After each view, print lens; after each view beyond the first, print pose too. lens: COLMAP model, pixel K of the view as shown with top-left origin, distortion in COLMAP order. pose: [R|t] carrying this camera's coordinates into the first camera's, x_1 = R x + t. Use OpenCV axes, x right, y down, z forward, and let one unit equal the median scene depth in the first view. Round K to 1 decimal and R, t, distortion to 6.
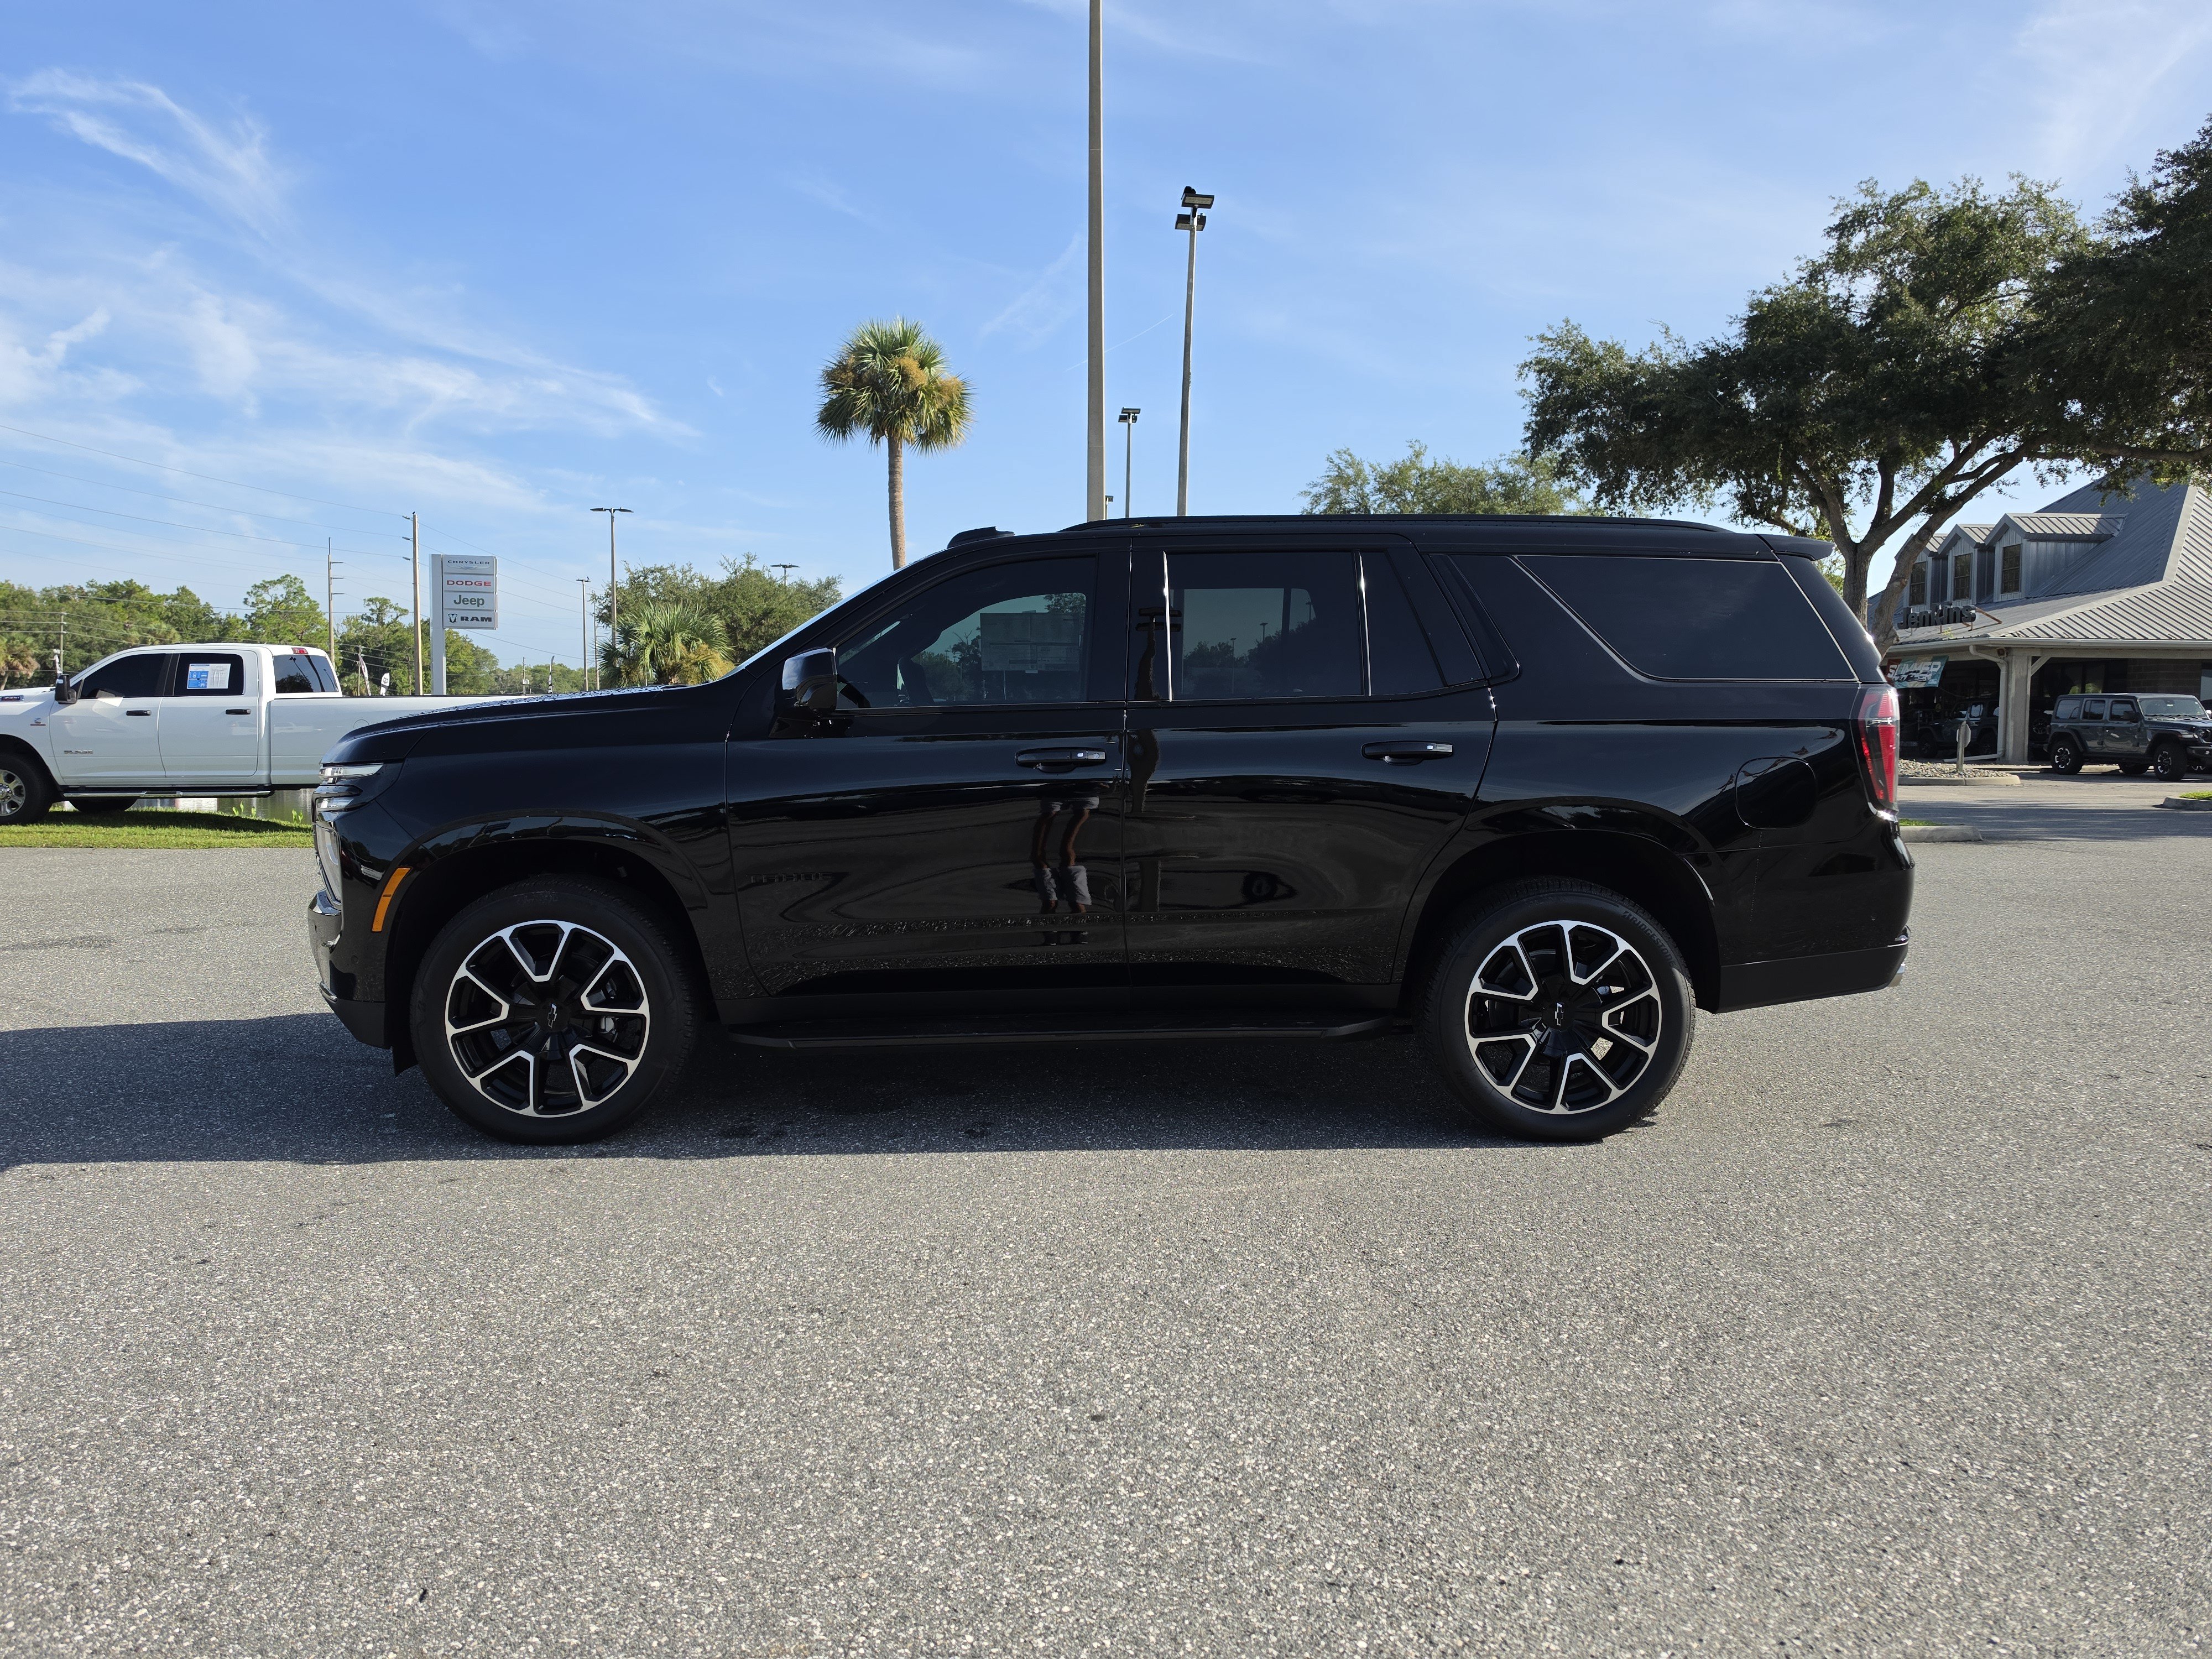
lens RADIAL K [[1585.3, 0, 1030.3], [0, 1585.3, 827.2], [0, 0, 1]] dist [0.062564, -0.078053]
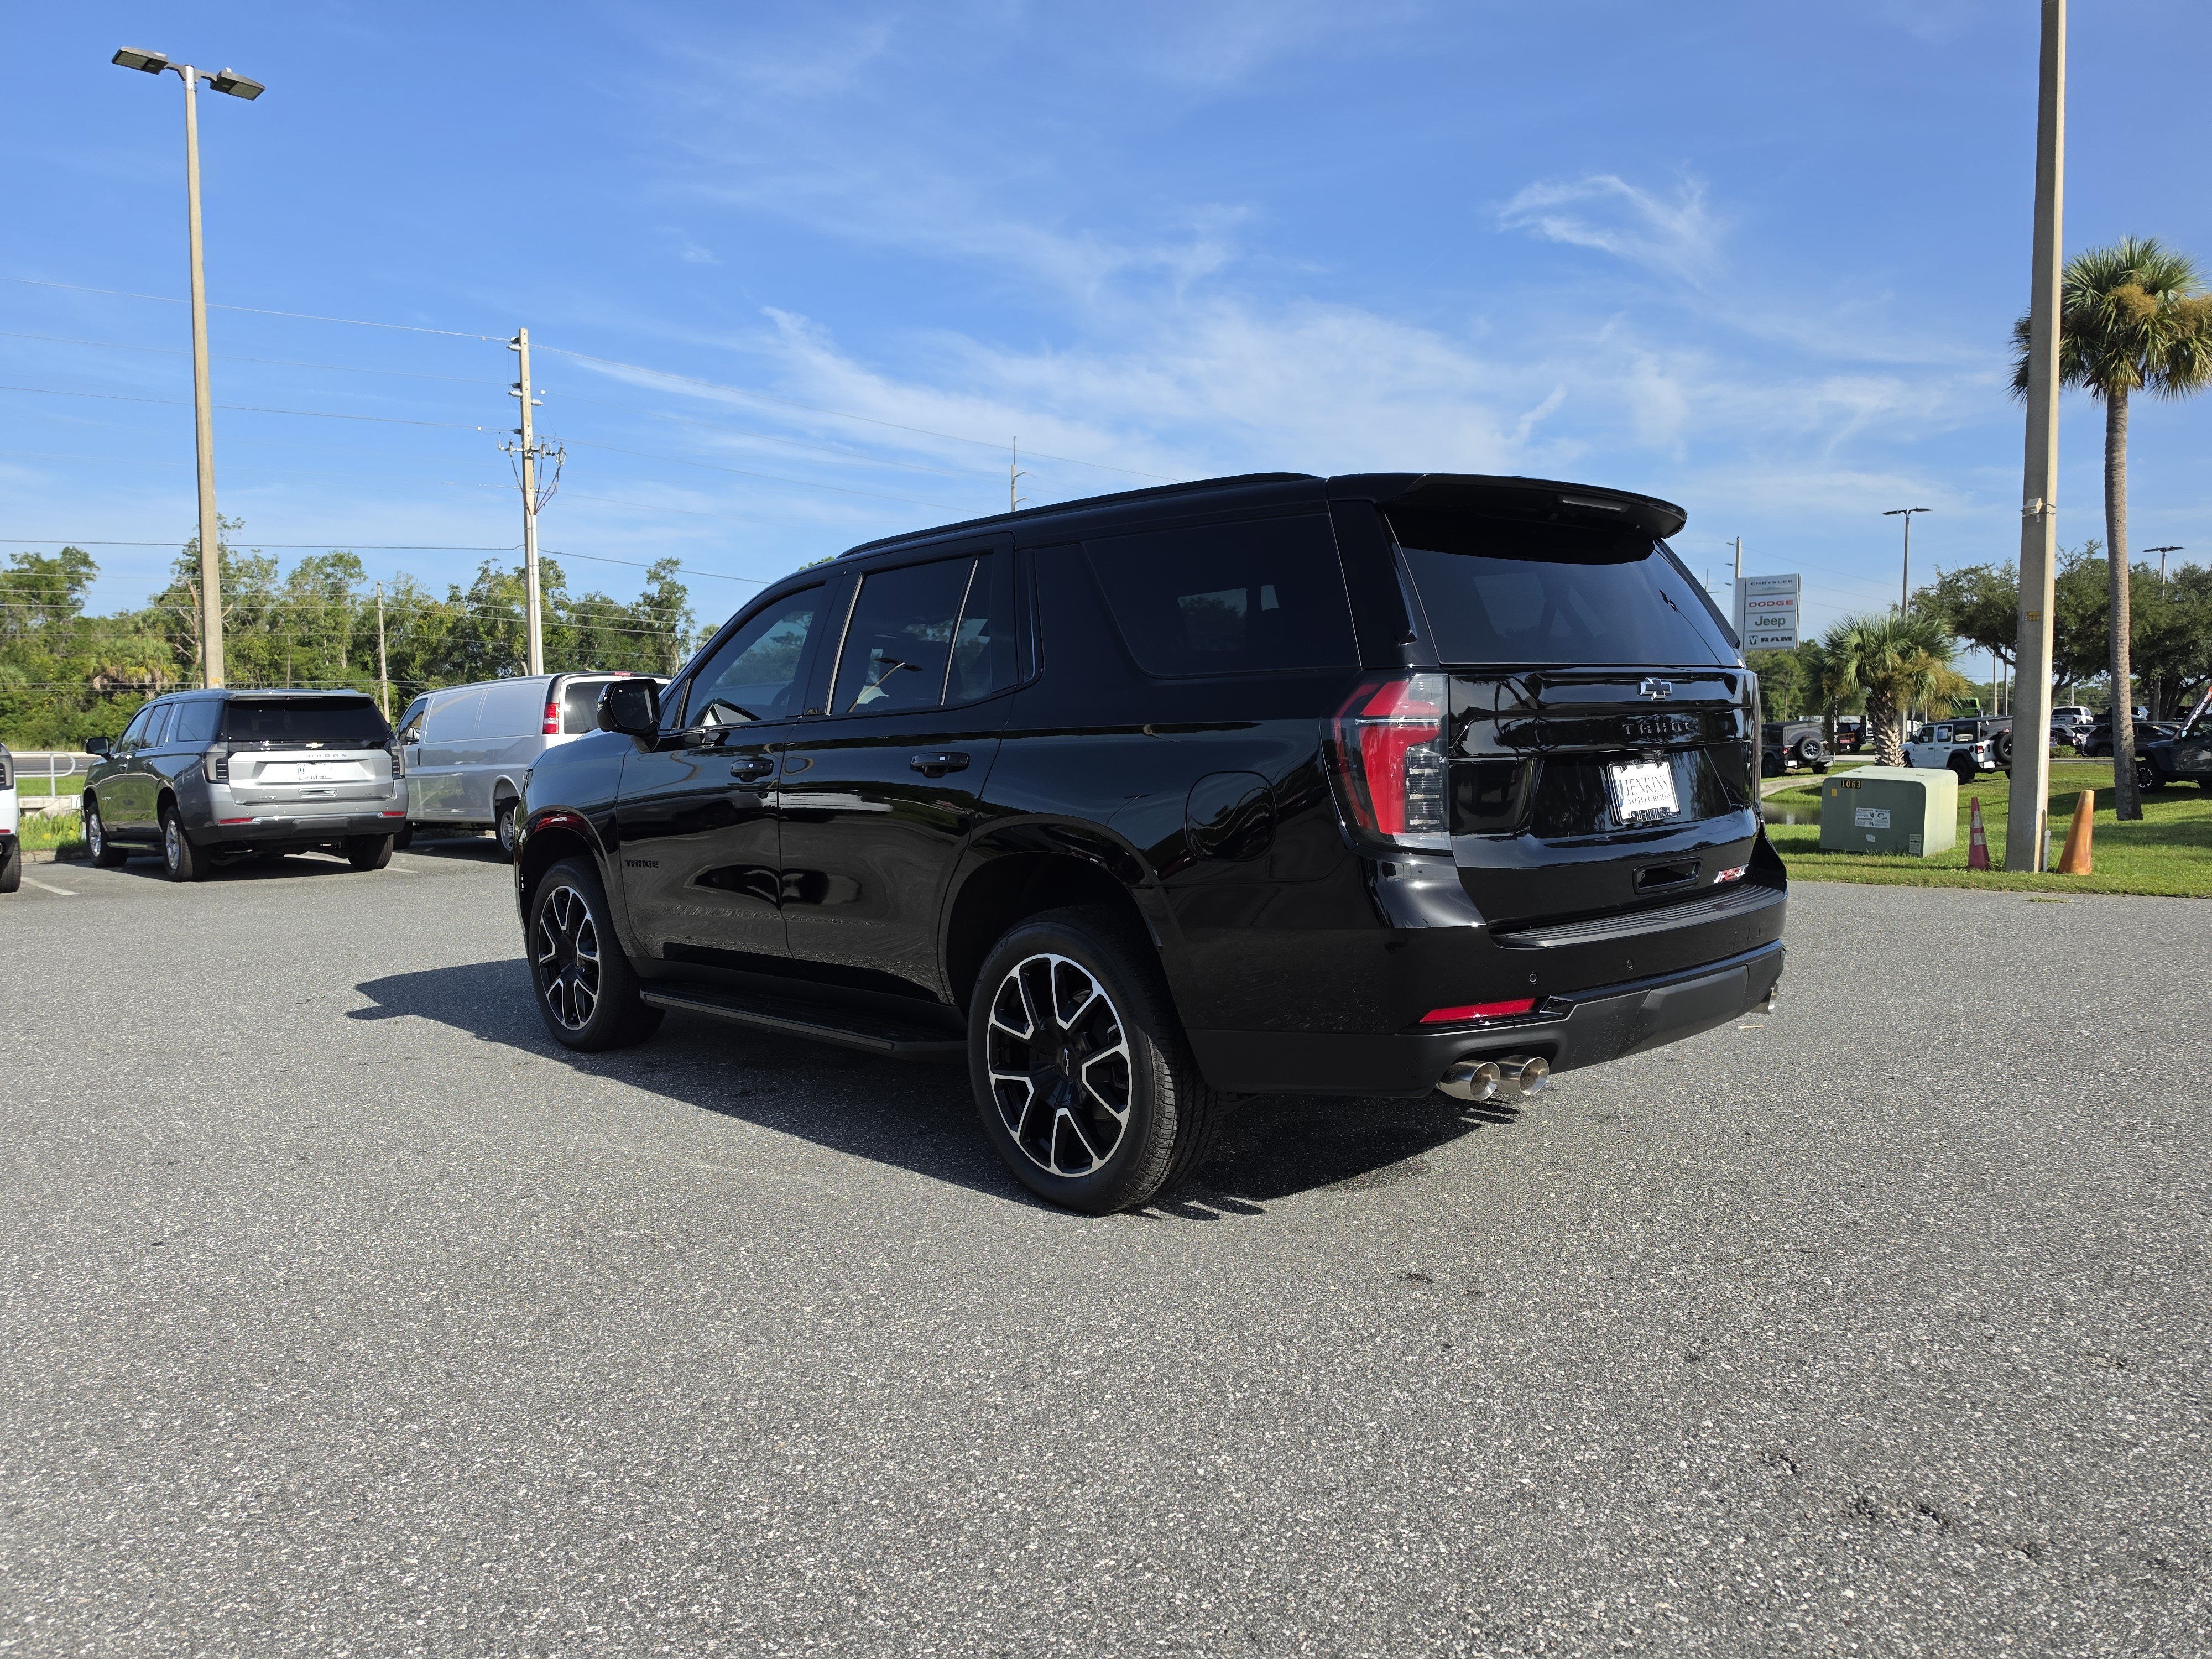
lens RADIAL K [[1560.6, 0, 1112.3], [0, 1560.6, 845.3], [0, 0, 1]] dist [0.061891, -0.067036]
pose [[0.650474, 0.037580, -0.758598, 0.179751], [-0.039824, 0.999089, 0.015346, -0.002847], [0.758484, 0.020228, 0.651378, 0.082524]]
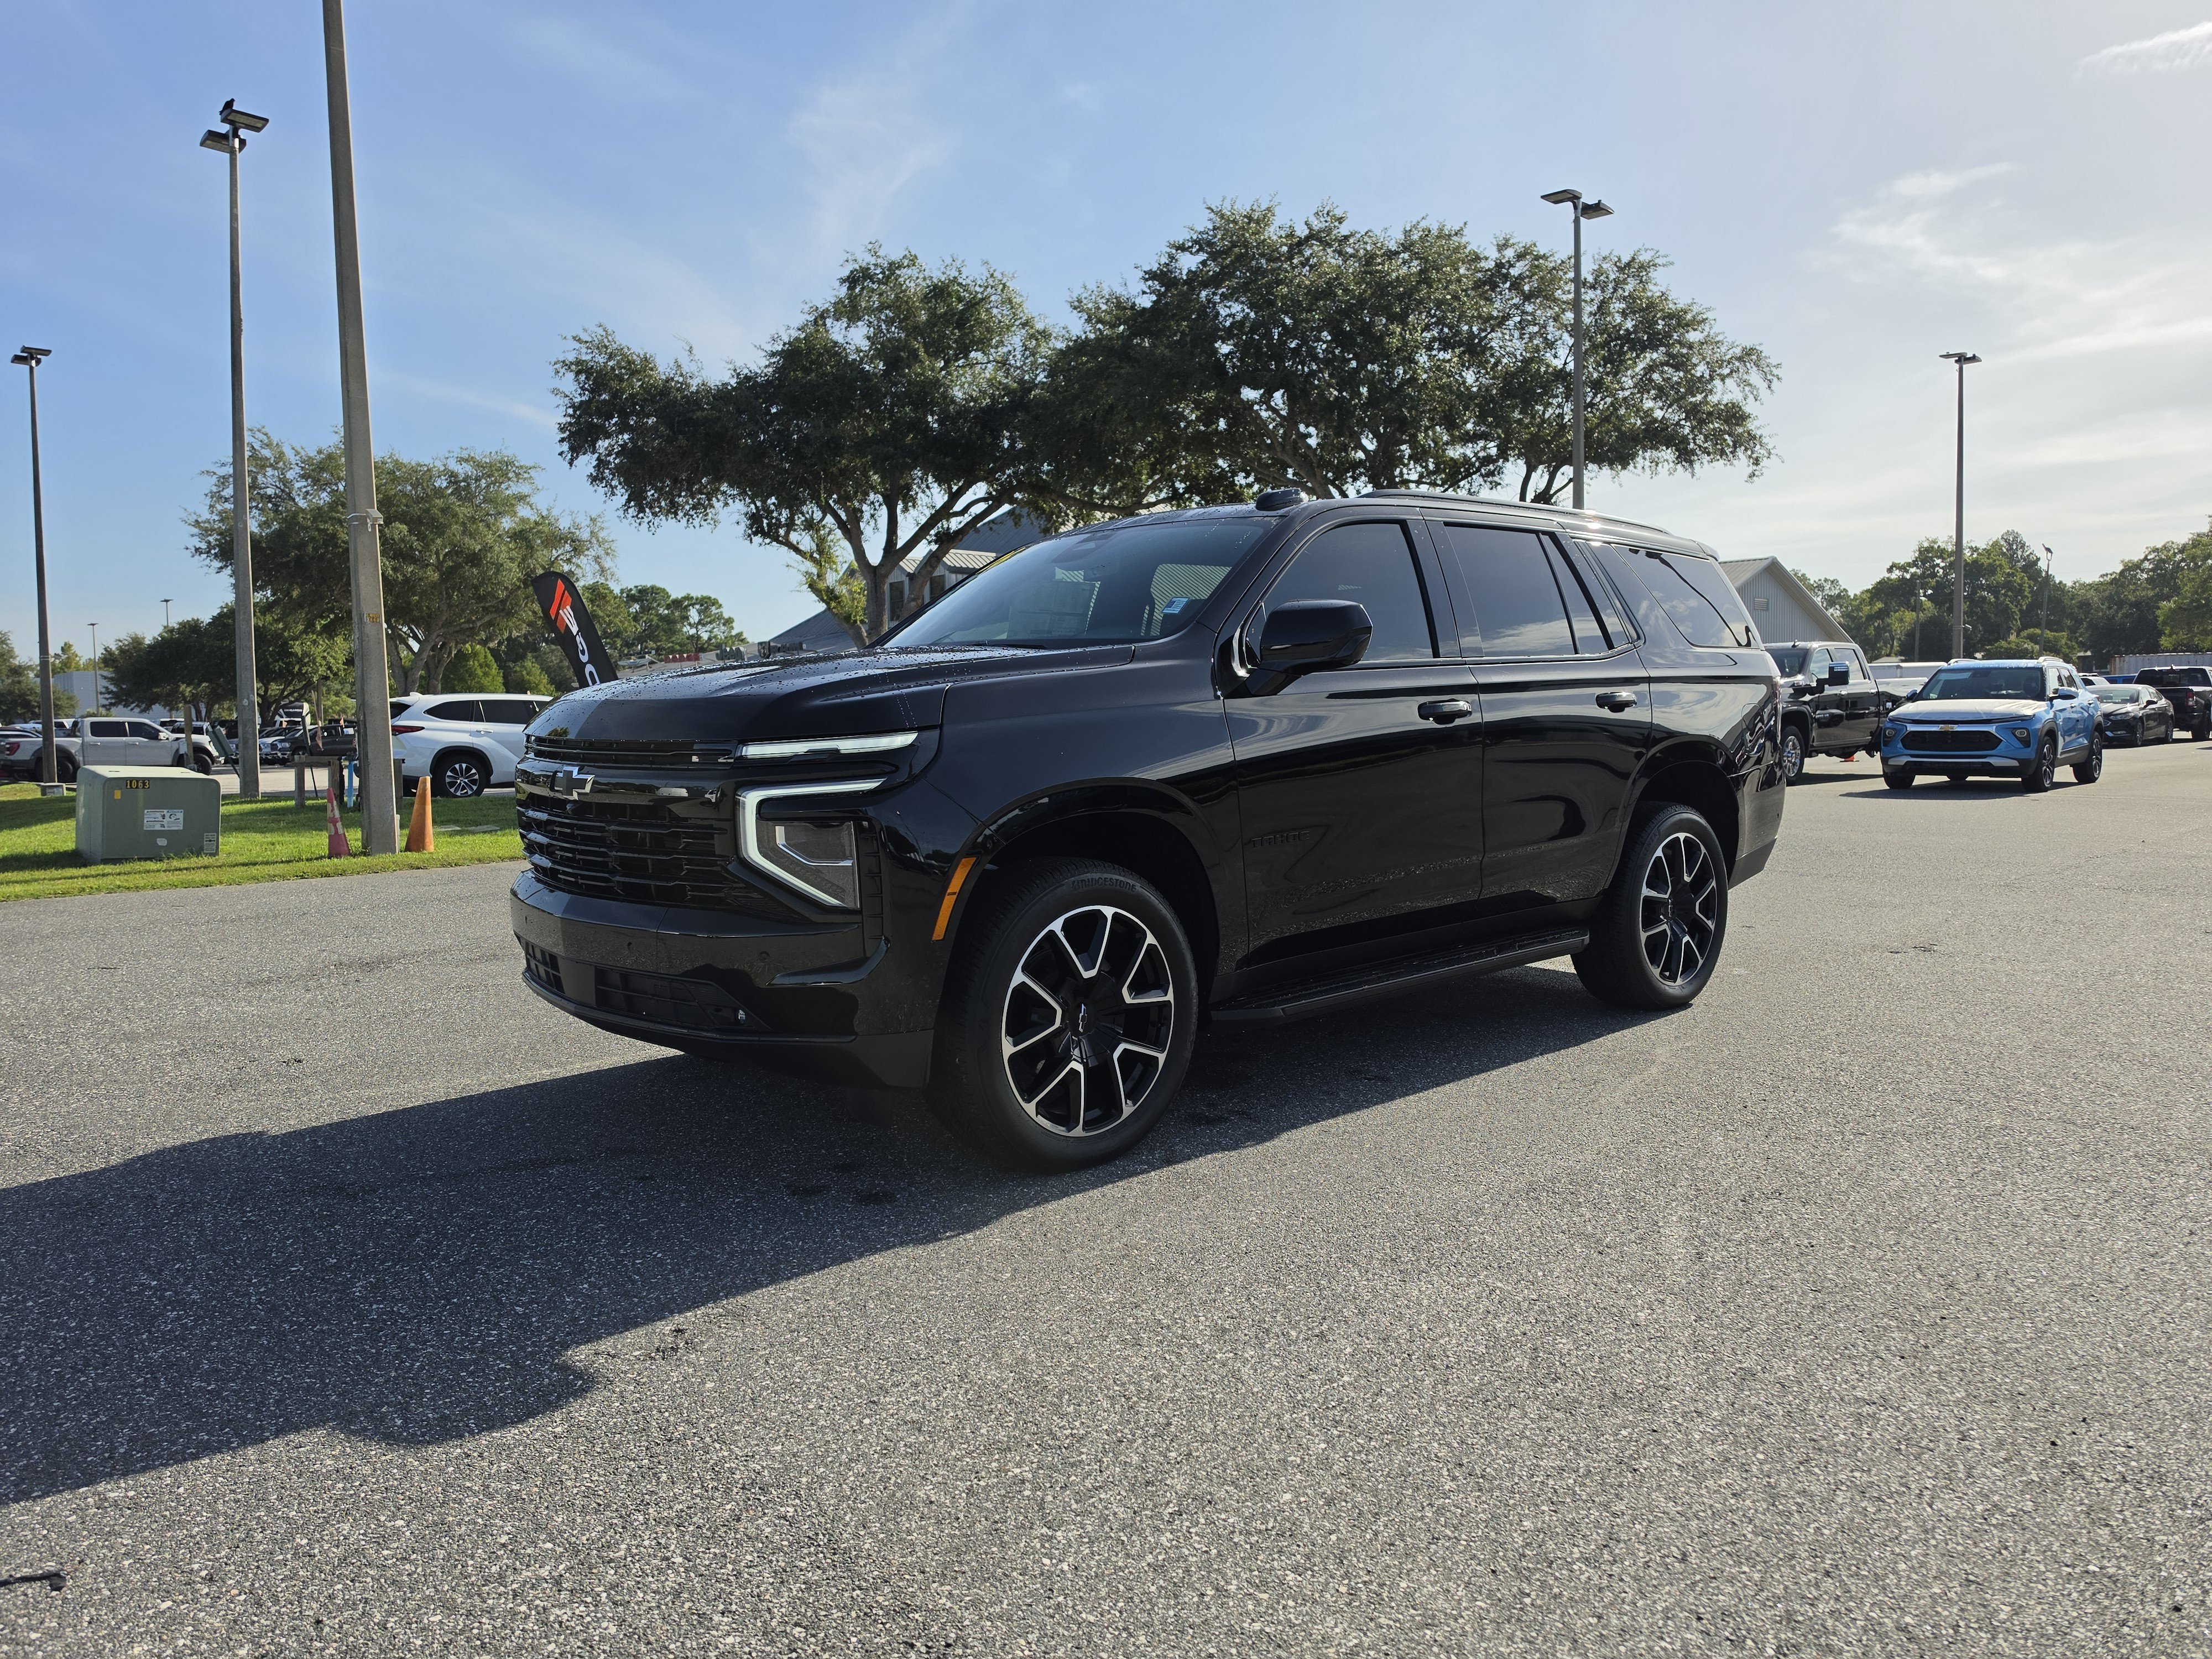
lens RADIAL K [[1637.5, 0, 1105.1], [0, 1637.5, 802.6], [0, 0, 1]] dist [0.064468, -0.086417]
pose [[0.733413, -0.047690, 0.678109, -0.157568], [0.066905, 0.997757, -0.002191, 0.000780], [-0.676483, 0.046976, 0.734958, 0.058793]]
